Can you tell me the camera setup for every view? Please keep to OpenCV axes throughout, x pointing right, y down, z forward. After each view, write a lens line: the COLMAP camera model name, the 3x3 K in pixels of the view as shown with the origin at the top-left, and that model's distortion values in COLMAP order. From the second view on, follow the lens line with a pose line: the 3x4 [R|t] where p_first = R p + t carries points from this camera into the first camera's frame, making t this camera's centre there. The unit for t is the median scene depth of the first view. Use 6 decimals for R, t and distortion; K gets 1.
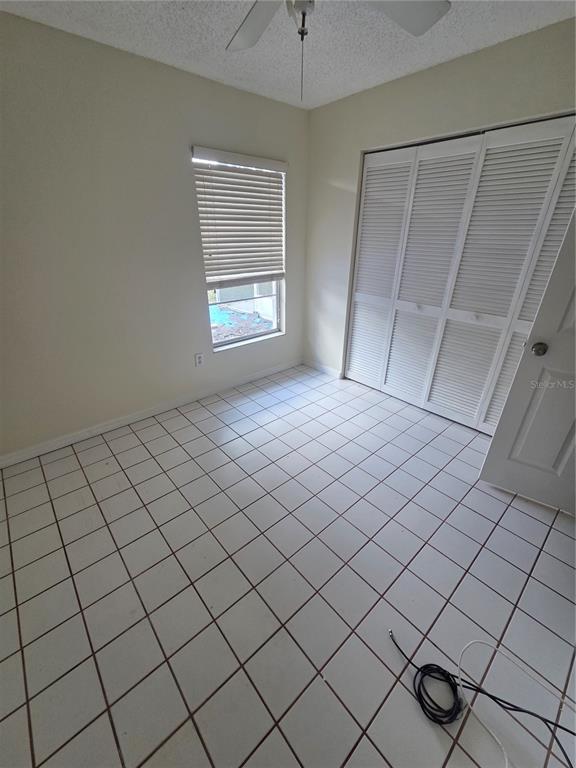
lens RADIAL K [[316.8, 0, 288.8], [0, 316.8, 385.9], [0, 0, 1]] dist [0.004448, -0.000301]
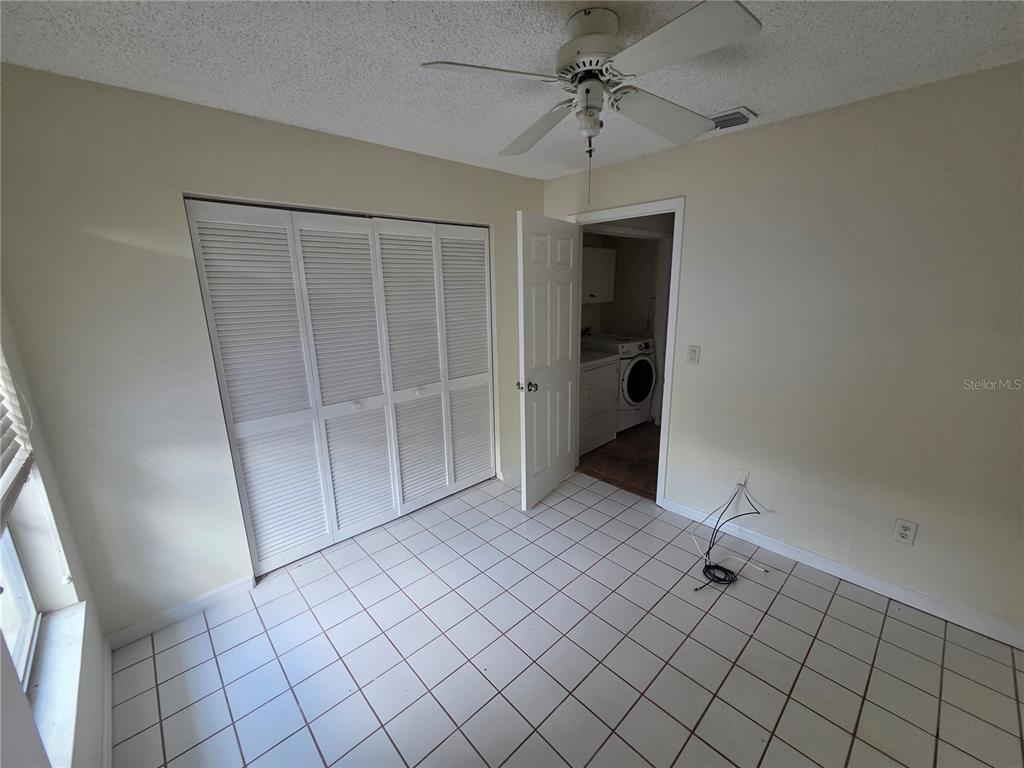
lens RADIAL K [[422.4, 0, 513.6], [0, 422.4, 384.1], [0, 0, 1]] dist [0.004448, -0.000301]
pose [[-0.035288, -0.237455, 0.970757, -0.611658], [0.460335, 0.858316, 0.226685, -0.370678], [-0.887044, 0.454873, 0.079021, 0.606697]]
